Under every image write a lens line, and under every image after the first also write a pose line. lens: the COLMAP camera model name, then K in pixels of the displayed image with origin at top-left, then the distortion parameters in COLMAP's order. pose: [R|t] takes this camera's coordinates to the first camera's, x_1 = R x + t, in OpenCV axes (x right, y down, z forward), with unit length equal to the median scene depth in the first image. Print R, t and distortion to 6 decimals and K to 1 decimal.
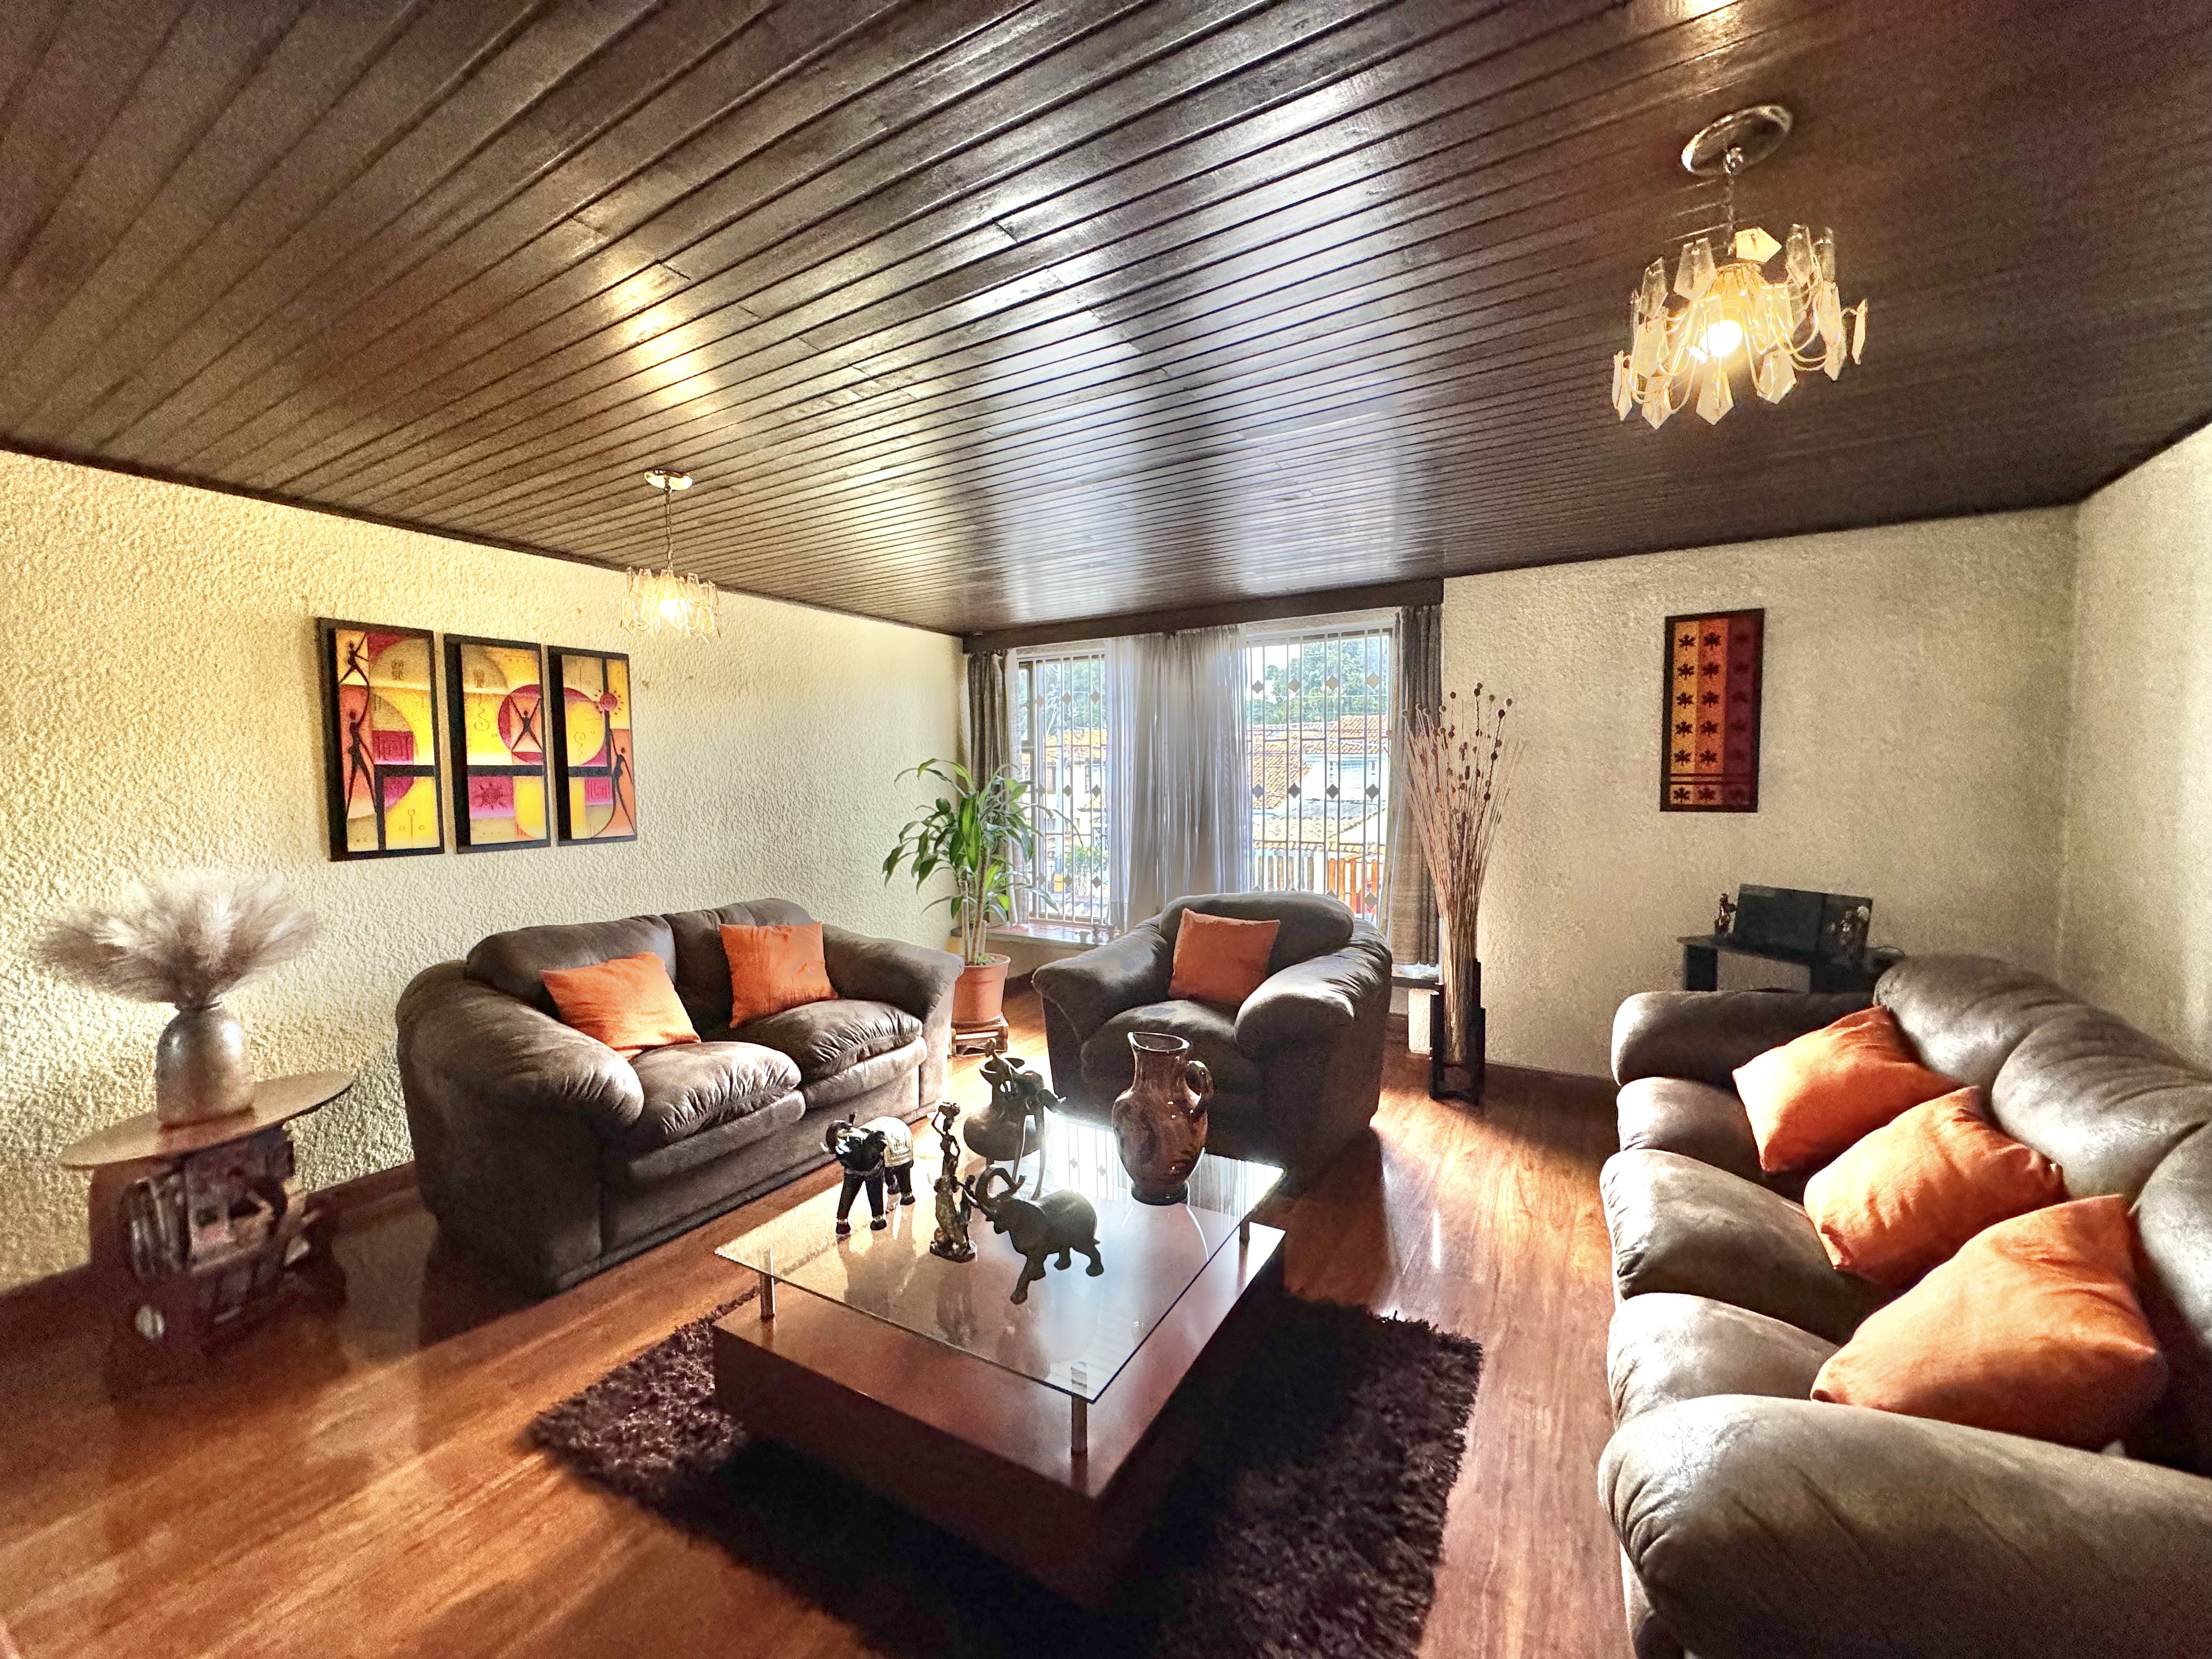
lens RADIAL K [[877.7, 0, 1106.0], [0, 877.7, 829.5], [0, 0, 1]] dist [-0.002143, -0.000365]
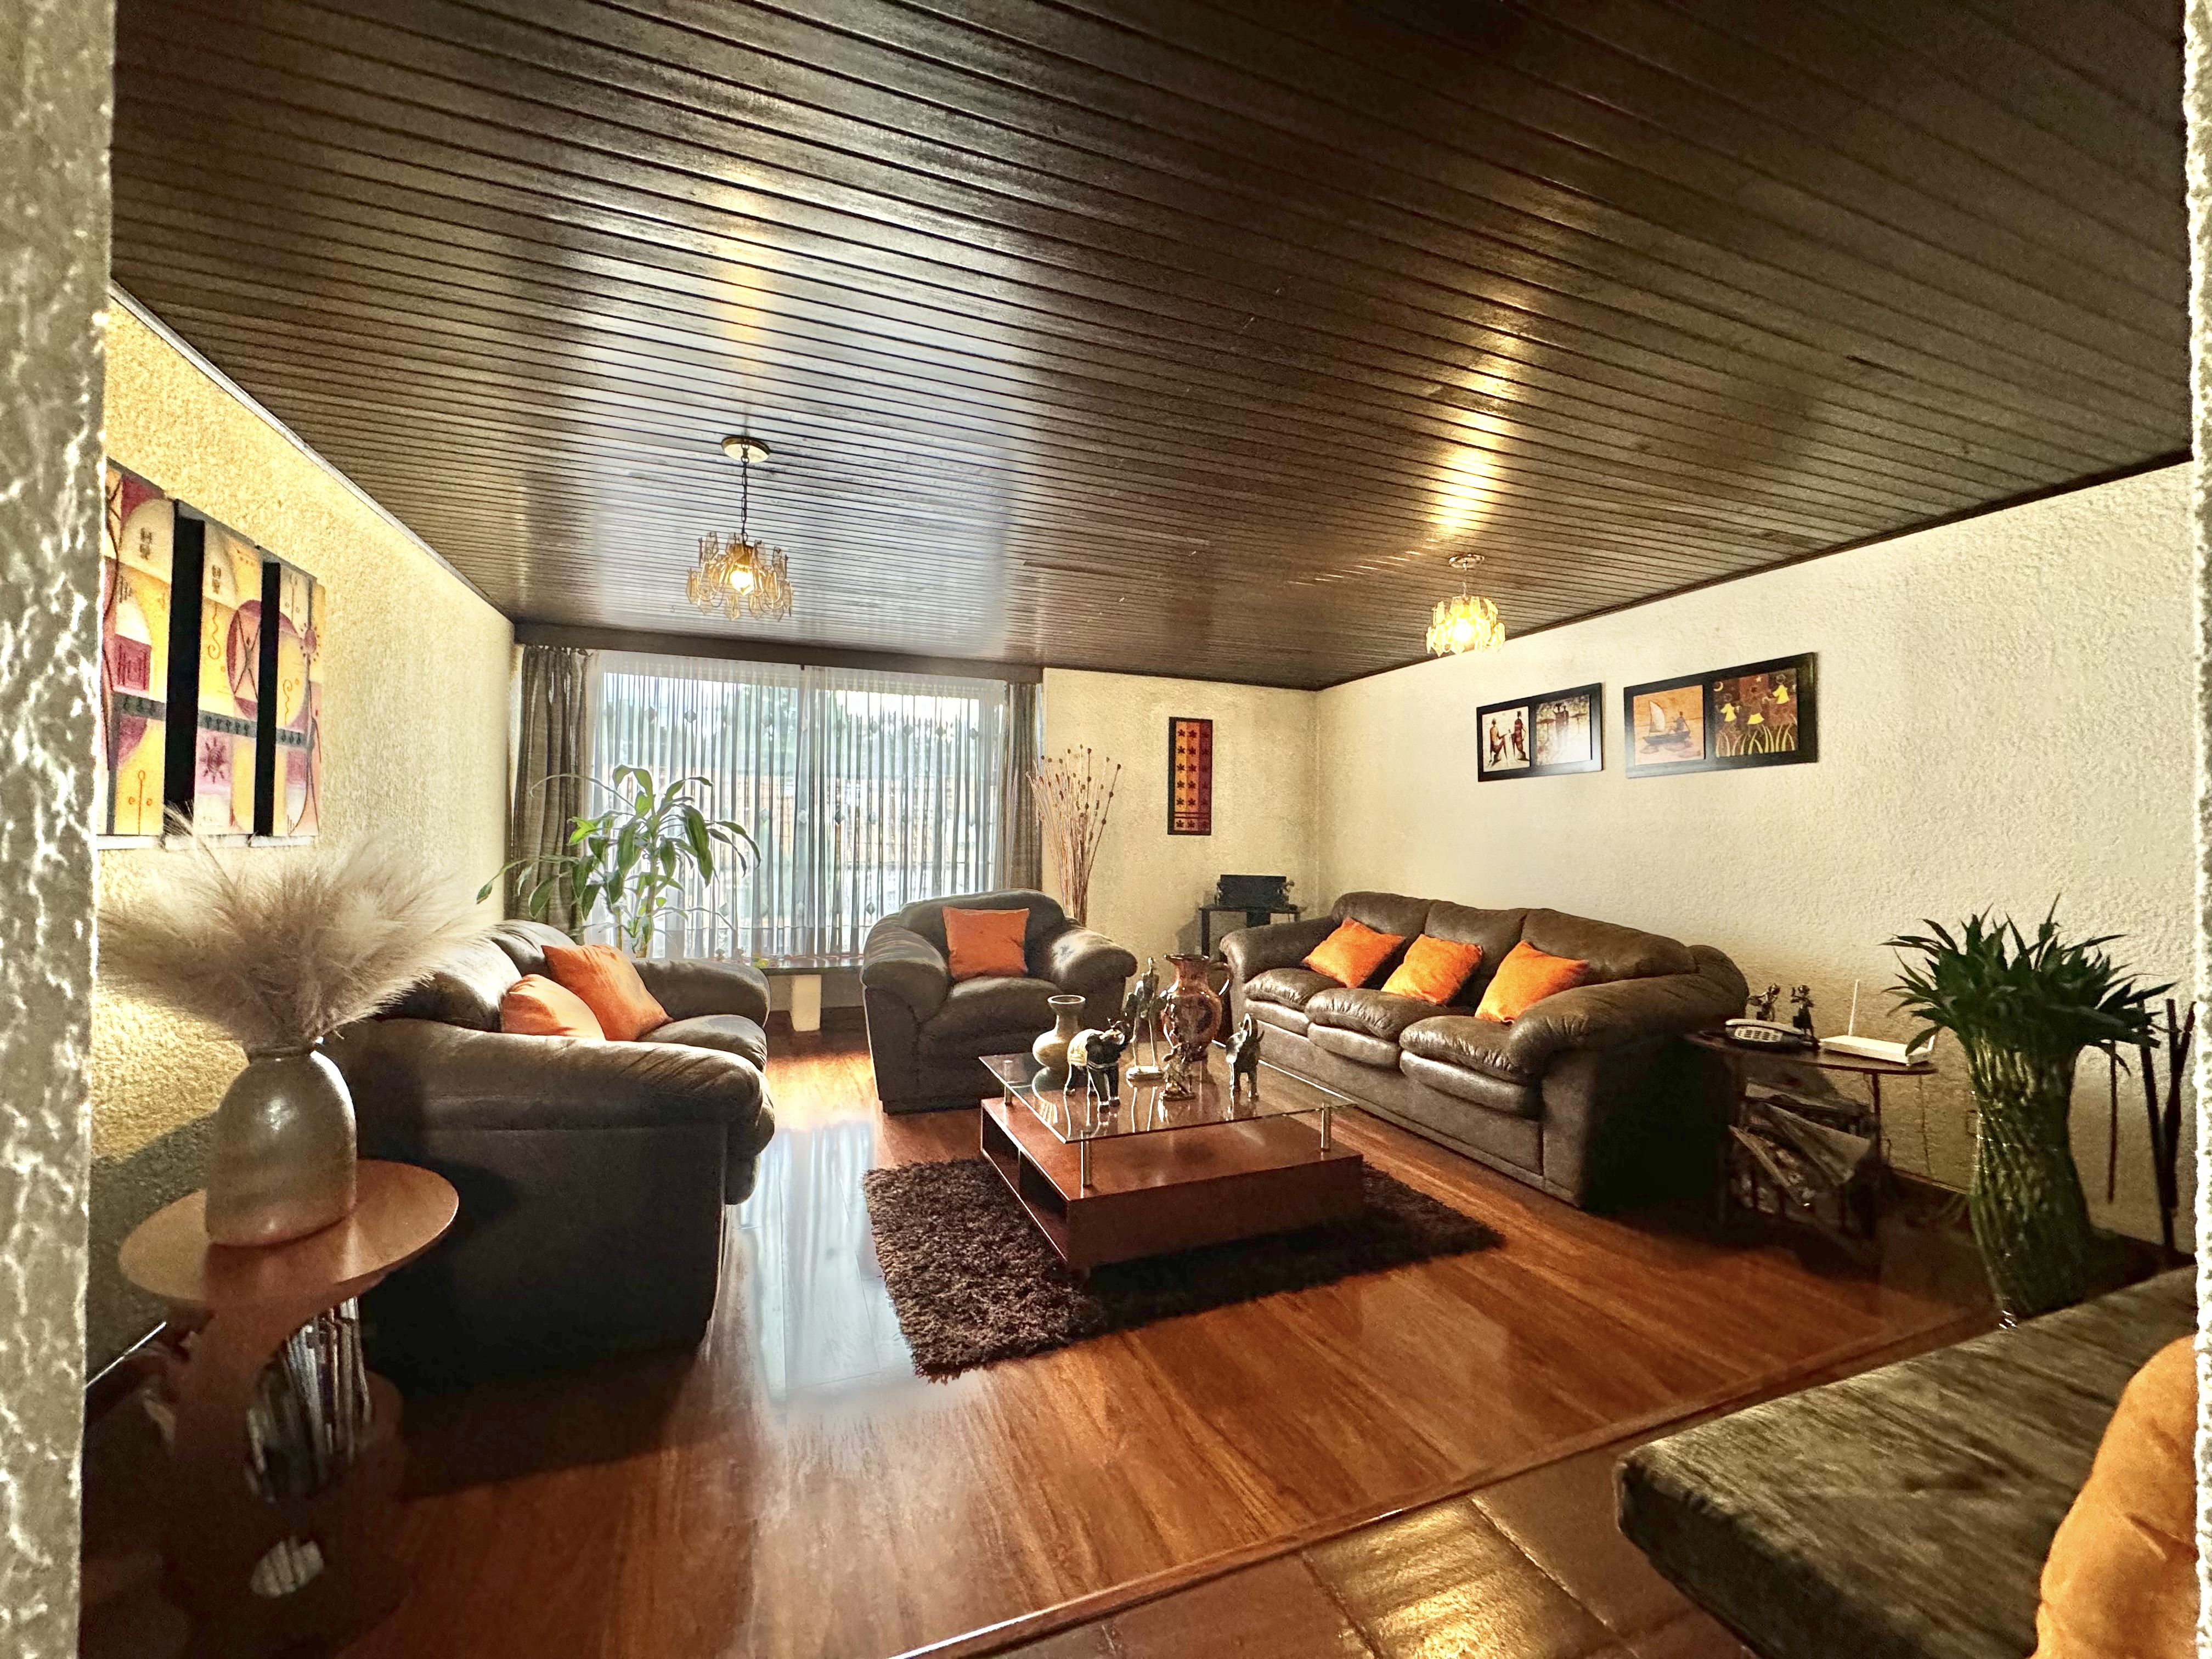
lens RADIAL K [[895.1, 0, 1107.1], [0, 895.1, 838.0], [0, 0, 1]] dist [-0.000498, -0.000081]
pose [[0.605959, 0.020223, 0.795239, -0.785852], [0.033106, 0.998170, -0.050610, 0.067945], [-0.794807, 0.056995, 0.604180, 0.091156]]
